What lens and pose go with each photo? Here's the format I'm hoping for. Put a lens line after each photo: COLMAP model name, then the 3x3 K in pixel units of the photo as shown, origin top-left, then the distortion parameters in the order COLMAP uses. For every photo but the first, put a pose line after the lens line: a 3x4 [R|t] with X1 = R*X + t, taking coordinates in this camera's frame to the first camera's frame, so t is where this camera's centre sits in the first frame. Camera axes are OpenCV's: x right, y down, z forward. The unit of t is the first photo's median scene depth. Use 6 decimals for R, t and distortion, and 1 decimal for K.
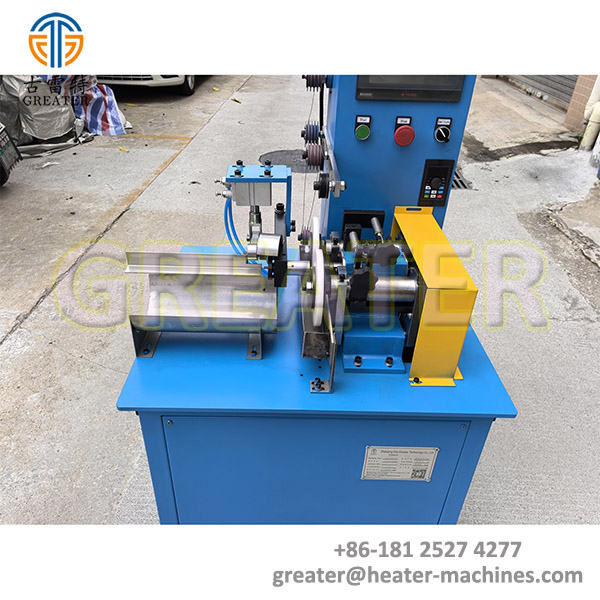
lens RADIAL K [[479.1, 0, 293.4], [0, 479.1, 290.8], [0, 0, 1]] dist [0.061911, -0.091339]
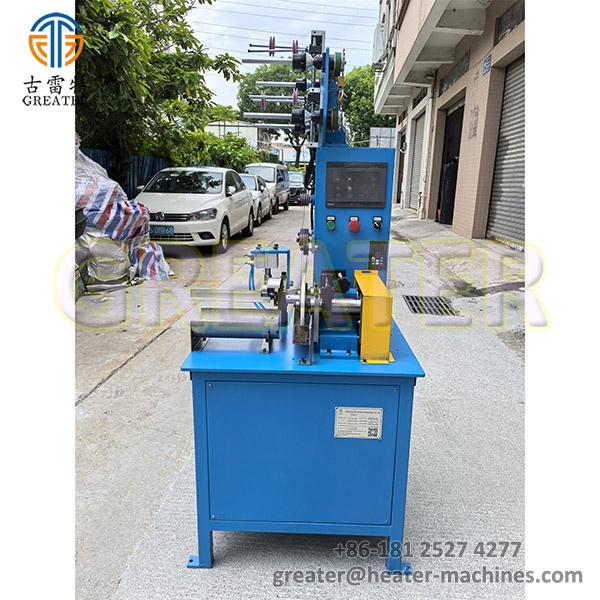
lens RADIAL K [[479.1, 0, 293.4], [0, 479.1, 290.8], [0, 0, 1]] dist [0.061911, -0.091339]
pose [[0.998988, -0.007010, -0.044429, 0.054542], [-0.007815, 0.945708, -0.324923, 0.291634], [0.044295, 0.324941, 0.944696, -0.356256]]
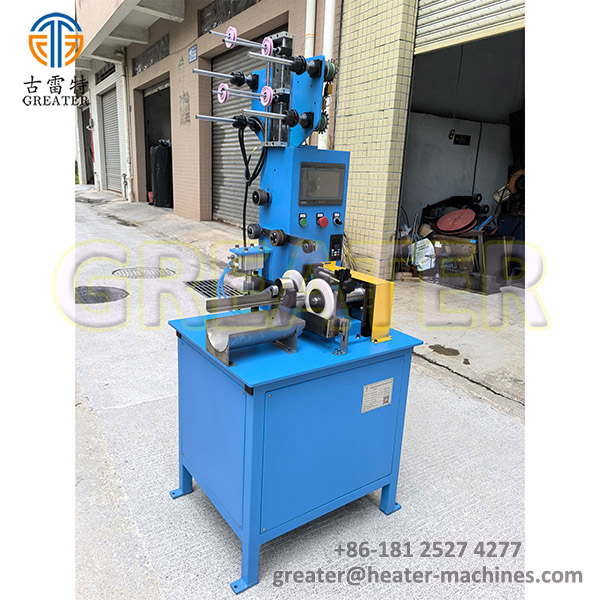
lens RADIAL K [[479.1, 0, 293.4], [0, 479.1, 290.8], [0, 0, 1]] dist [0.061911, -0.091339]
pose [[0.821741, -0.134204, 0.553833, -0.593752], [0.285570, 0.938015, -0.196412, 0.165860], [-0.493144, 0.319558, 0.809130, -0.231762]]
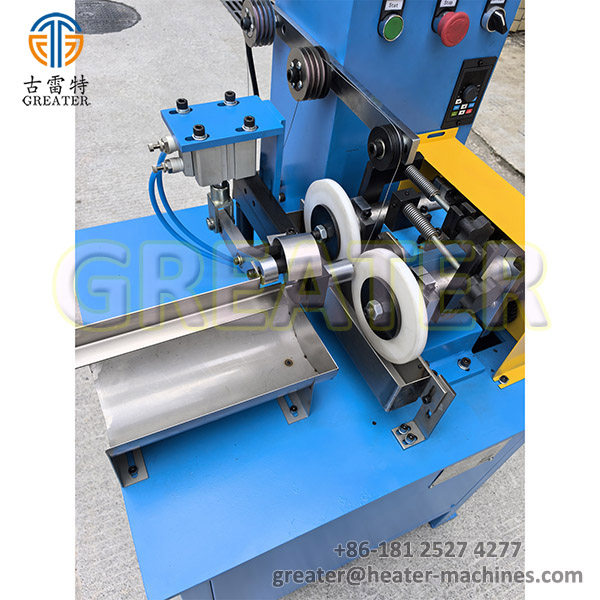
lens RADIAL K [[479.1, 0, 293.4], [0, 479.1, 290.8], [0, 0, 1]] dist [0.061911, -0.091339]
pose [[0.908321, -0.274474, 0.315621, -0.157164], [0.173970, 0.934125, 0.311680, -0.150396], [-0.380377, -0.228197, 0.896236, 0.281563]]
